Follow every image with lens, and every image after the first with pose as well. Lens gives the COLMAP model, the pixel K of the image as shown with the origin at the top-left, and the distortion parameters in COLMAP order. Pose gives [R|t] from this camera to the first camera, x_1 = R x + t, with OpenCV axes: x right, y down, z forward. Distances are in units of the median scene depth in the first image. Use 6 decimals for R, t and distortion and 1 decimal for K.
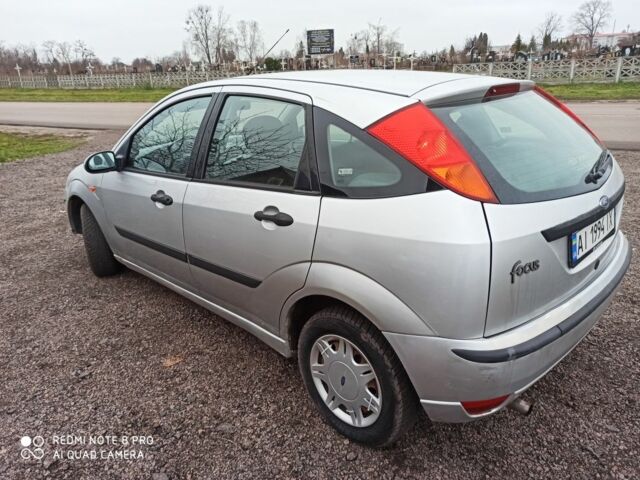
lens RADIAL K [[473.2, 0, 319.5], [0, 473.2, 241.4], [0, 0, 1]] dist [0.030377, -0.004188]
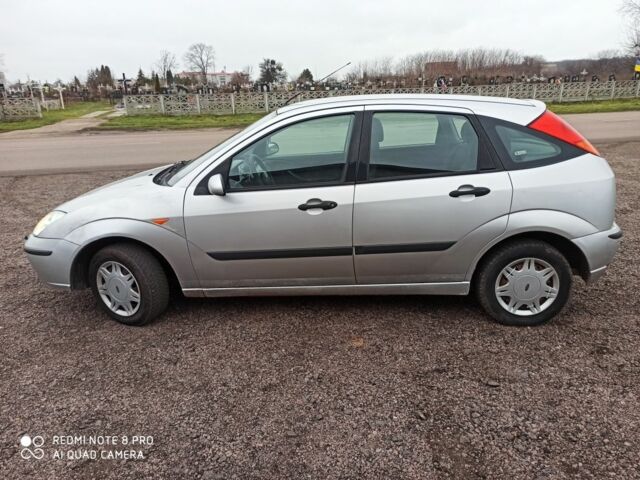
lens RADIAL K [[473.2, 0, 316.6], [0, 473.2, 246.9], [0, 0, 1]] dist [0.030377, -0.004188]
pose [[0.756120, -0.194284, 0.624929, -1.071140], [0.225911, 0.973705, 0.029379, -0.028324], [-0.614204, 0.118965, 0.780128, 0.142294]]
